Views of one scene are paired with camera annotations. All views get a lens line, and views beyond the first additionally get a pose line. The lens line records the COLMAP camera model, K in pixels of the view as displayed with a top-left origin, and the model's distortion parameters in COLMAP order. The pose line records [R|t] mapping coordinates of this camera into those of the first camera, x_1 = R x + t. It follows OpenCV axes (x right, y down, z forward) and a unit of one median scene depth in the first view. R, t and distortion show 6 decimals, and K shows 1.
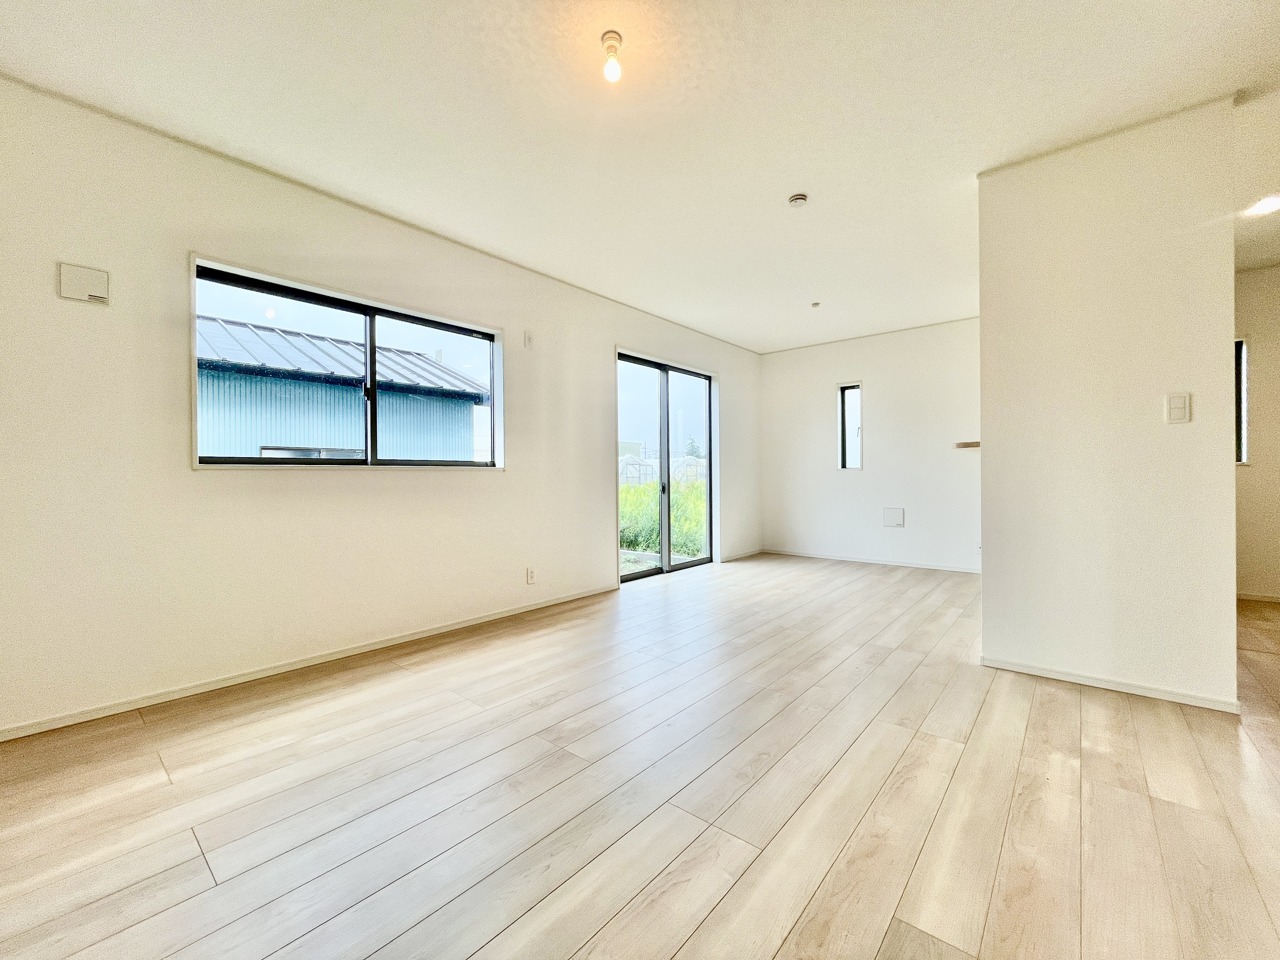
lens RADIAL K [[514.7, 0, 640.0], [0, 514.7, 480.0], [0, 0, 1]] dist [-0.006647, -0.000047]
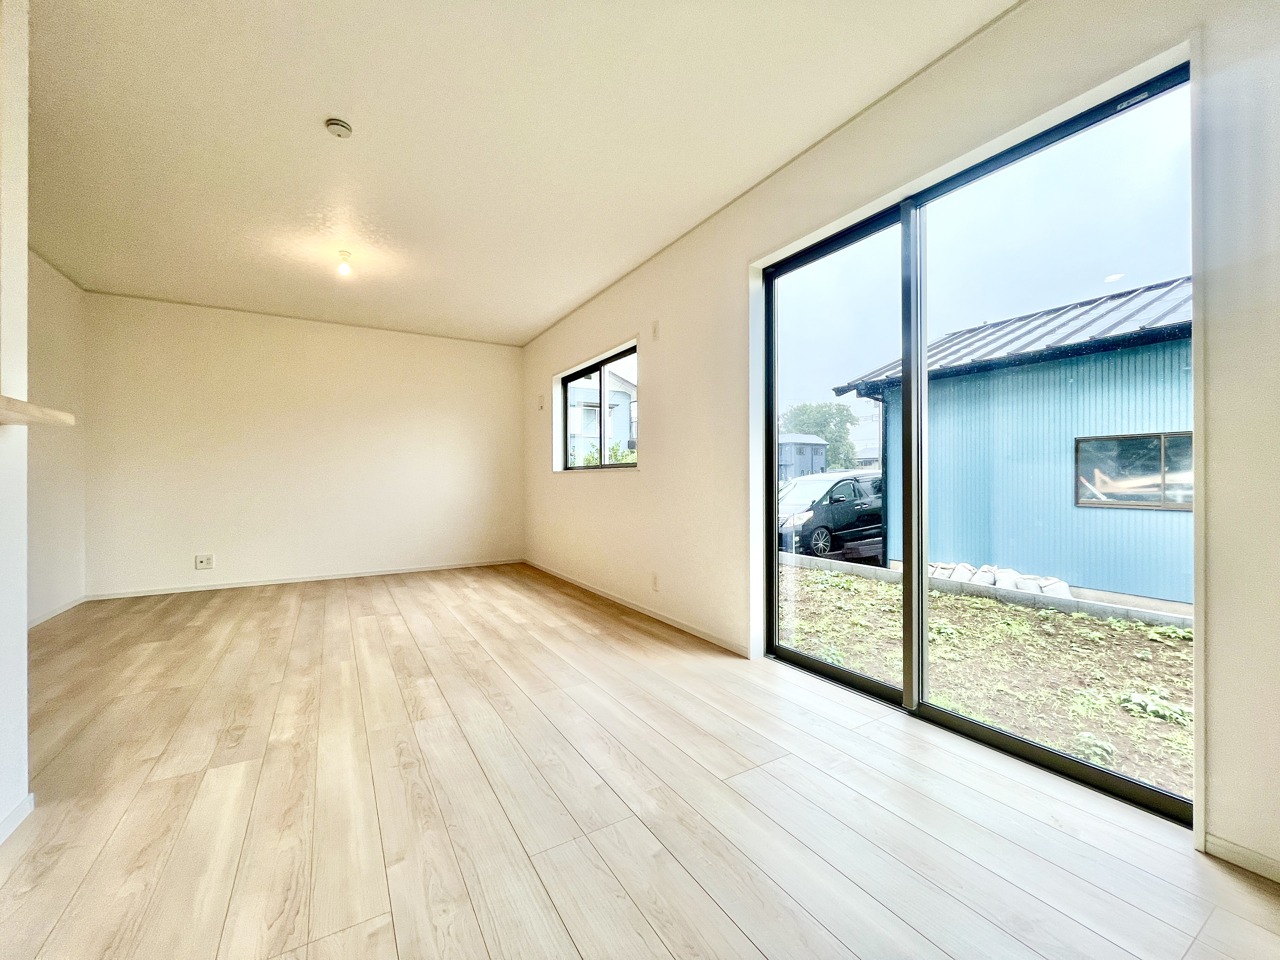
lens RADIAL K [[514.7, 0, 640.0], [0, 514.7, 480.0], [0, 0, 1]] dist [-0.006647, -0.000047]
pose [[-0.315826, 0.012025, -0.948741, 0.981695], [-0.000709, 0.999916, 0.012910, -0.016833], [0.948817, 0.004750, -0.315791, 1.820157]]
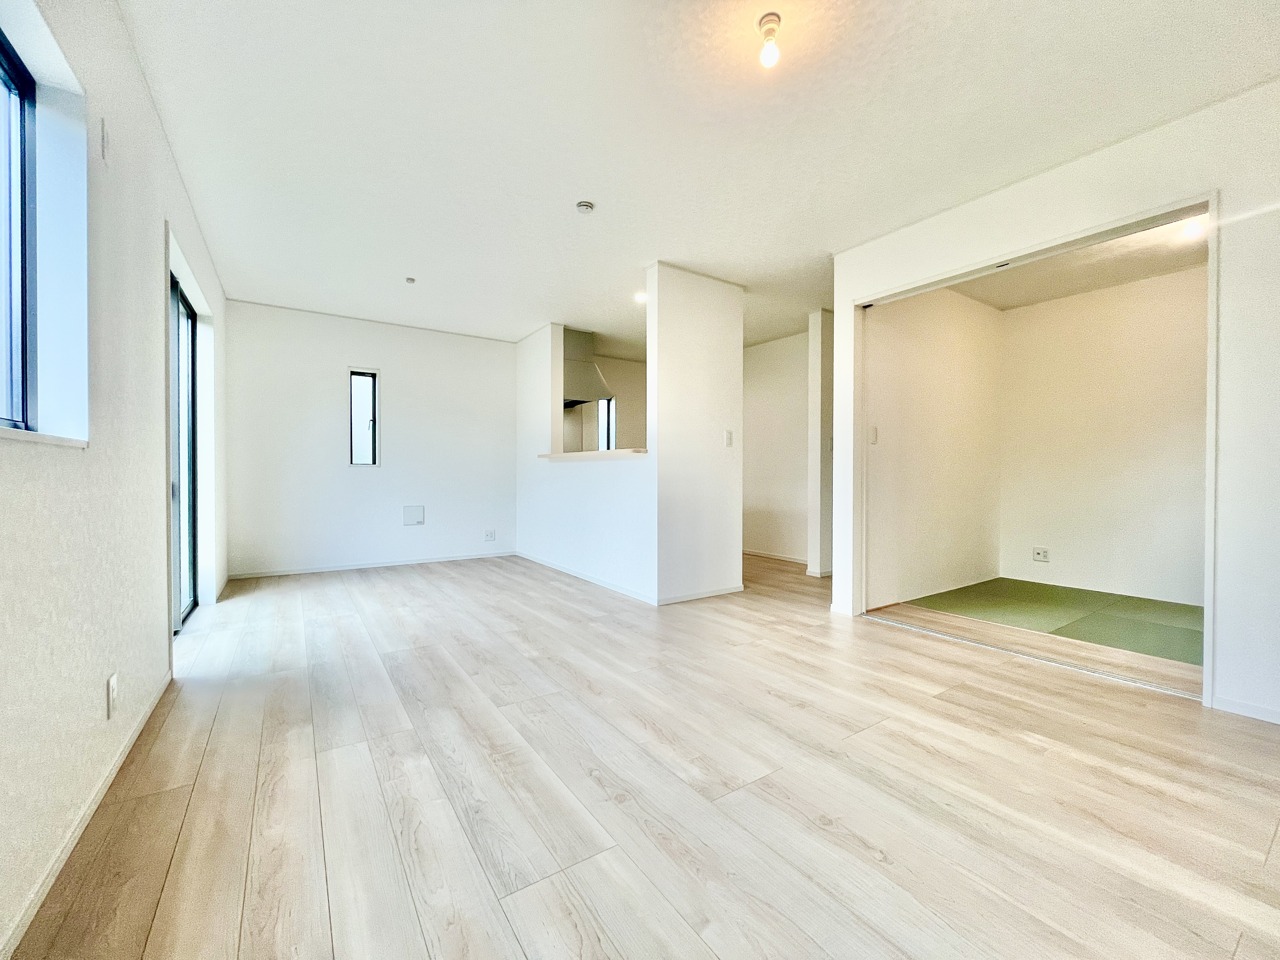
lens RADIAL K [[514.7, 0, 640.0], [0, 514.7, 480.0], [0, 0, 1]] dist [-0.006647, -0.000047]
pose [[0.263621, -0.000074, 0.964626, -0.723708], [0.000828, 1.000000, -0.000149, 0.010609], [-0.964626, 0.000838, 0.263621, 0.668332]]
